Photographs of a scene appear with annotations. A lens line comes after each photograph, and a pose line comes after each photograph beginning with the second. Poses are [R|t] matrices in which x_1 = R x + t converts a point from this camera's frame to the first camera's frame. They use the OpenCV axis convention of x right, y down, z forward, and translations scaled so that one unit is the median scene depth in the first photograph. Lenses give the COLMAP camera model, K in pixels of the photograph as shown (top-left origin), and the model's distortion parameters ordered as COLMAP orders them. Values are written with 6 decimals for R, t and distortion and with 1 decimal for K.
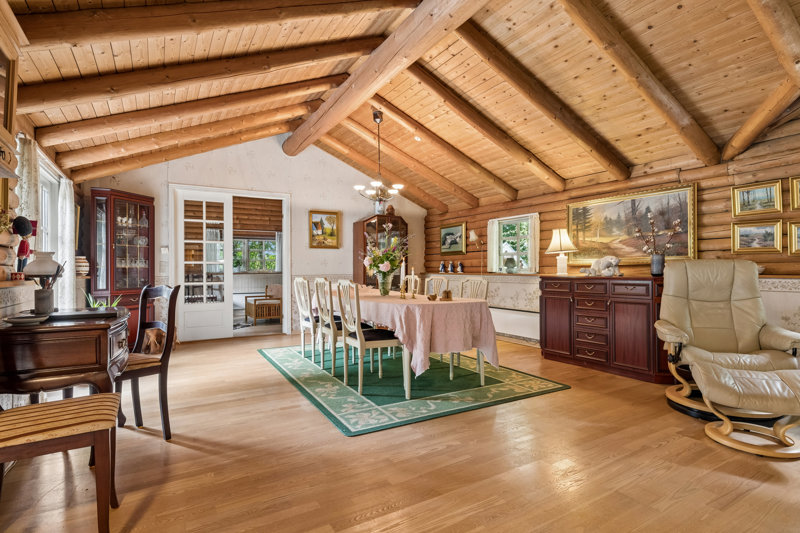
lens RADIAL K [[410.1, 0, 403.9], [0, 410.1, 262.7], [0, 0, 1]] dist [-0.000904, 0.000343]
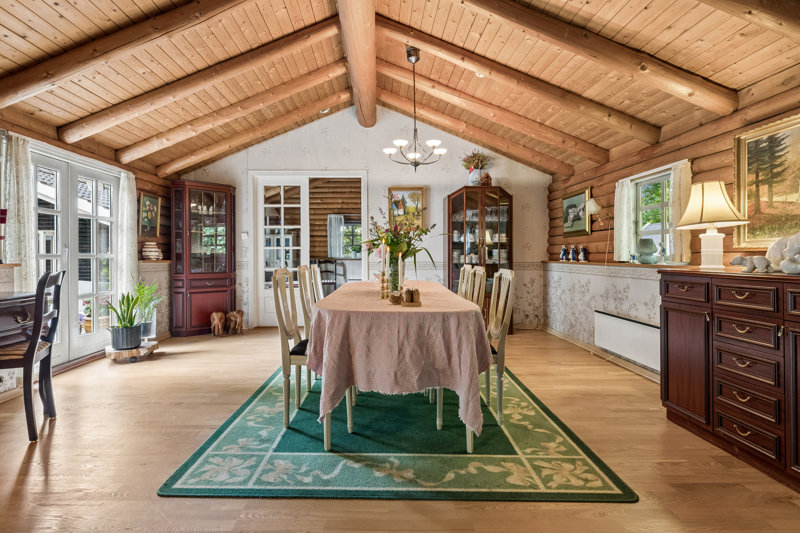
lens RADIAL K [[425.1, 0, 377.4], [0, 425.1, 250.8], [0, 0, 1]] dist [-0.002463, -0.000462]
pose [[0.857995, 0.000440, -0.513659, 0.281724], [0.002489, 0.999984, 0.005014, 0.002604], [0.513653, -0.005581, 0.857980, 0.288383]]
